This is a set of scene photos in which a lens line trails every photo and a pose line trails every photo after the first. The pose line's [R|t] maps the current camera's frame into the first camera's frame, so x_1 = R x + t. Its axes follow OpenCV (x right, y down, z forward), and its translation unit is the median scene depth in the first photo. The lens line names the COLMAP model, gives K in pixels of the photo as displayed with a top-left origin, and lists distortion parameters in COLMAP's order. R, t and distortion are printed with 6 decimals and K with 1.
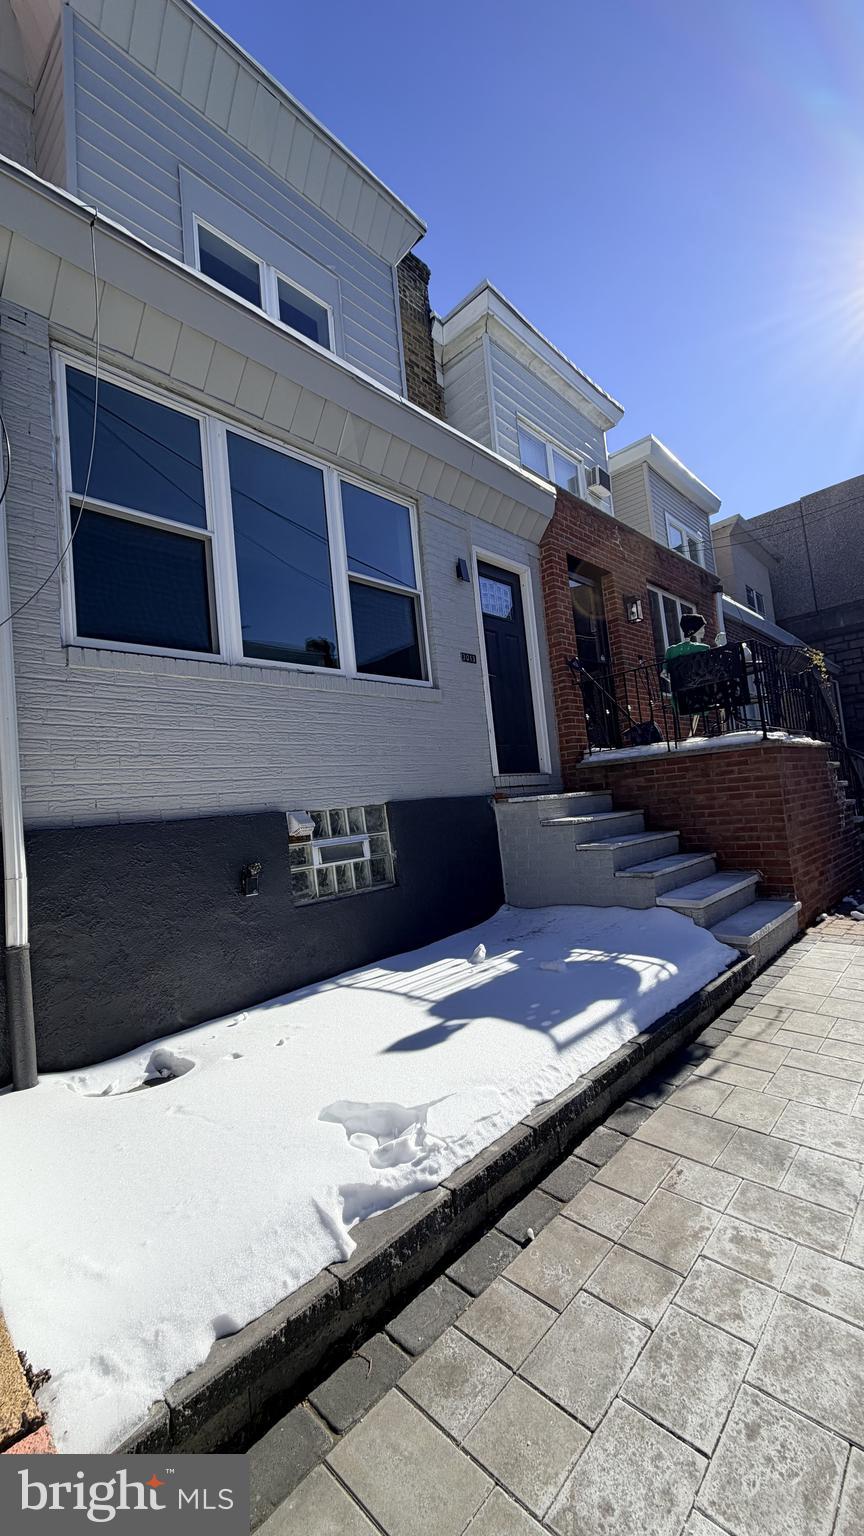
lens RADIAL K [[610.4, 0, 431.9], [0, 610.4, 763.7], [0, 0, 1]] dist [-0.000787, 0.000257]
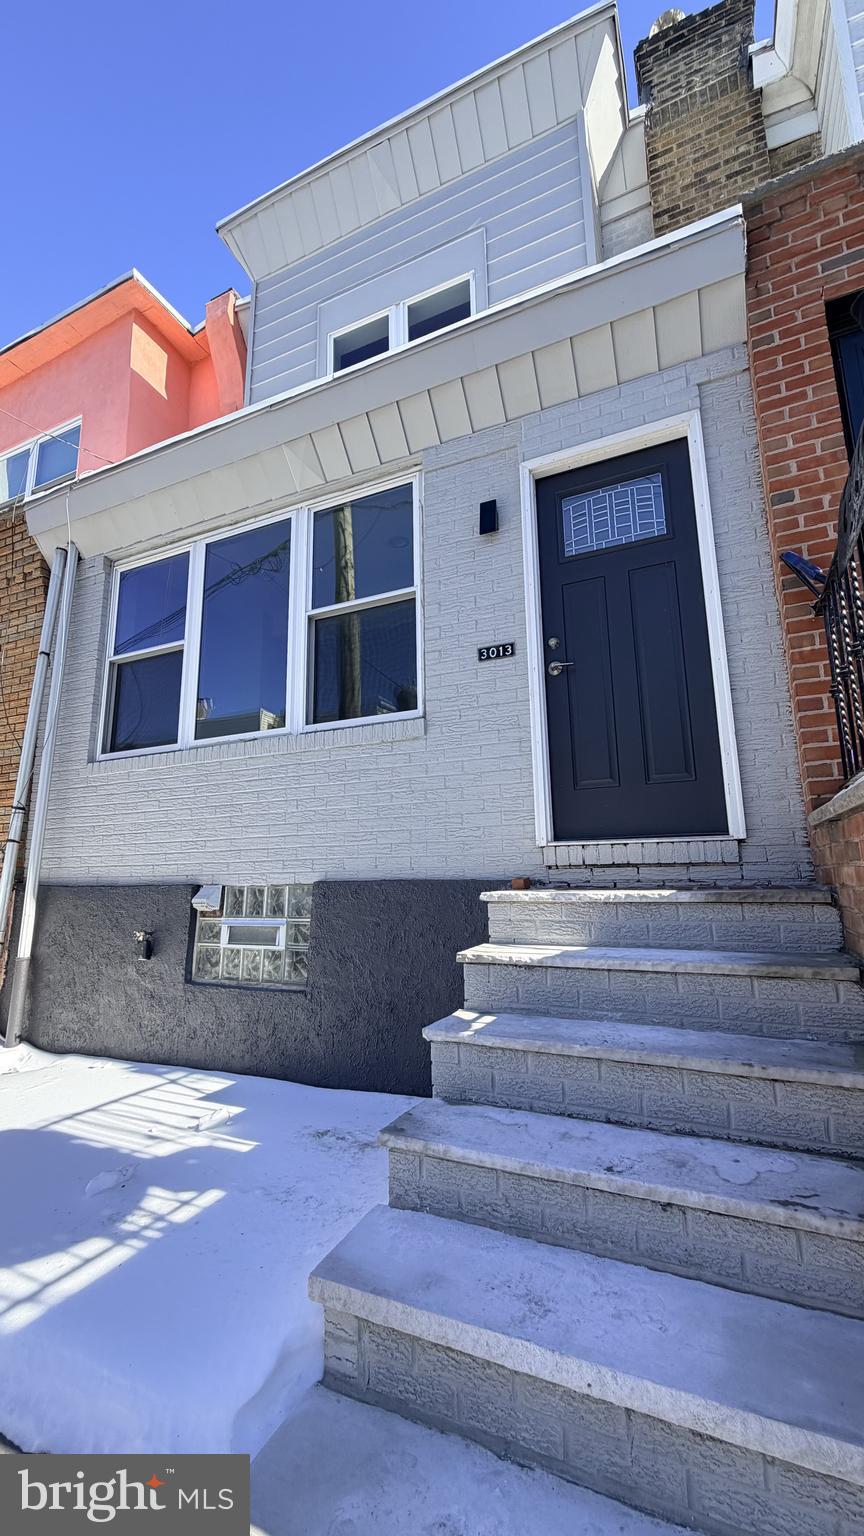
lens RADIAL K [[610.4, 0, 431.9], [0, 610.4, 763.7], [0, 0, 1]] dist [-0.000787, 0.000257]
pose [[0.315585, -0.088600, -0.944752, 0.874505], [0.053770, 0.995701, -0.075417, -0.025651], [0.947373, -0.026999, 0.318992, 1.056199]]
